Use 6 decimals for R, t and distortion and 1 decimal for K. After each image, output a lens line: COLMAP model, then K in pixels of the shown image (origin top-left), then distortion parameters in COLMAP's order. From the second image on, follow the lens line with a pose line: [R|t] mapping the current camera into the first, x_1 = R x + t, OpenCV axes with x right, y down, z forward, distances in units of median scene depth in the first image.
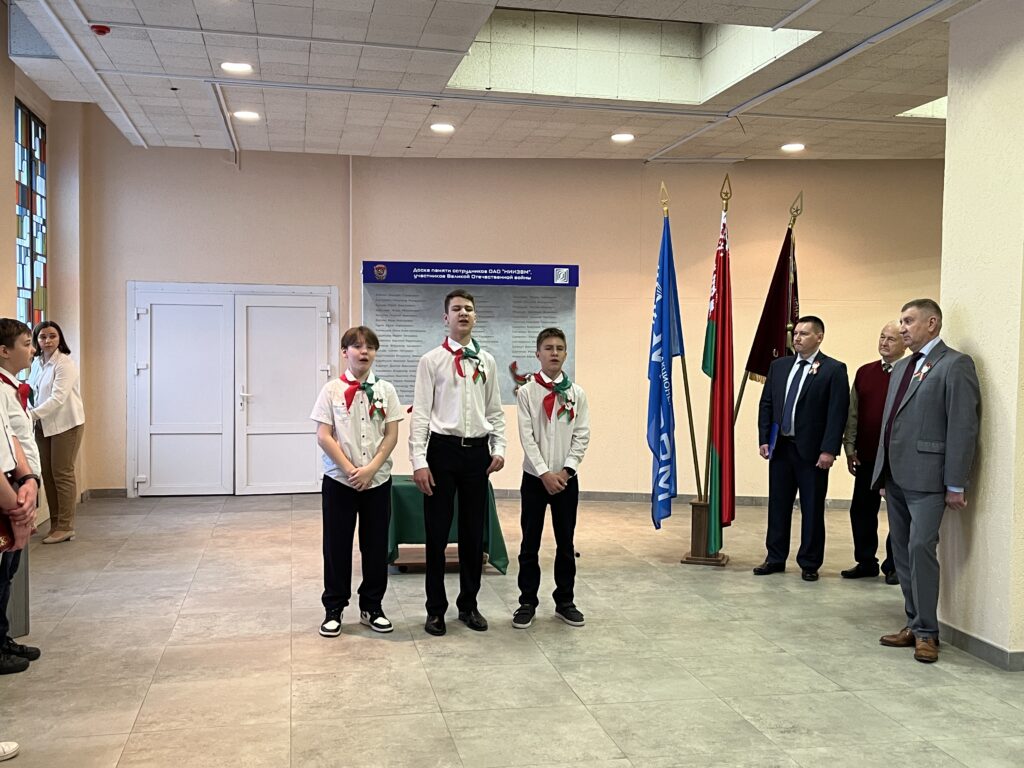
lens RADIAL K [[1079.7, 0, 515.1], [0, 1079.7, 387.0], [0, 0, 1]] dist [0.055315, 0.000000]
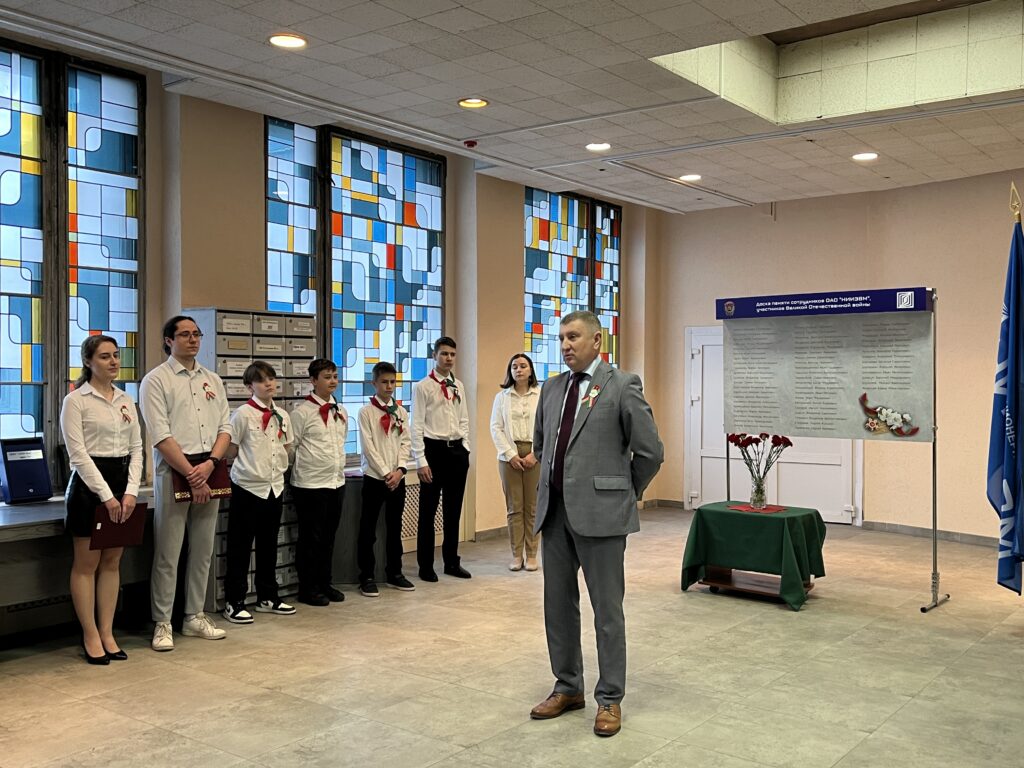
lens RADIAL K [[1003.4, 0, 504.0], [0, 1003.4, 388.1], [0, 0, 1]] dist [0.043195, 0.000000]
pose [[0.654110, -0.000072, -0.756399, 0.477601], [-0.026270, 0.999395, -0.022813, 0.000467], [0.755943, 0.034793, 0.653712, 0.186480]]
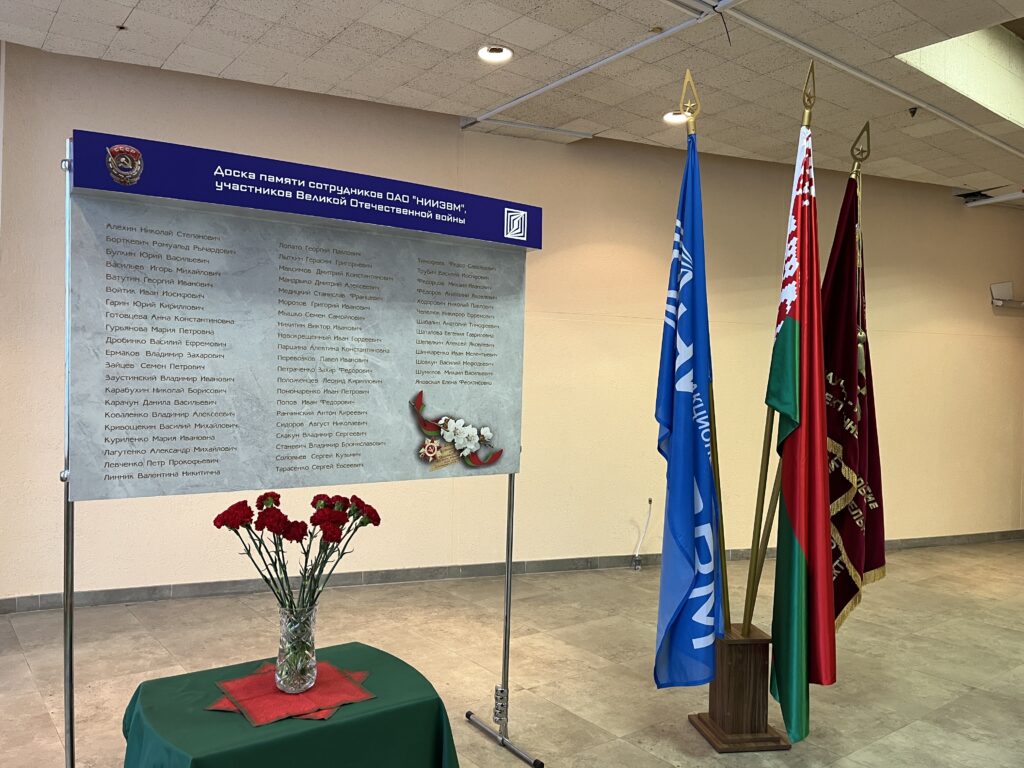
lens RADIAL K [[776.9, 0, 510.0], [0, 776.9, 389.1], [0, 0, 1]] dist [0.039300, -0.026295]
pose [[0.902999, 0.001874, 0.429639, -0.119788], [0.008122, 0.999737, -0.021431, -0.017286], [-0.429567, 0.022841, 0.902746, 0.681760]]
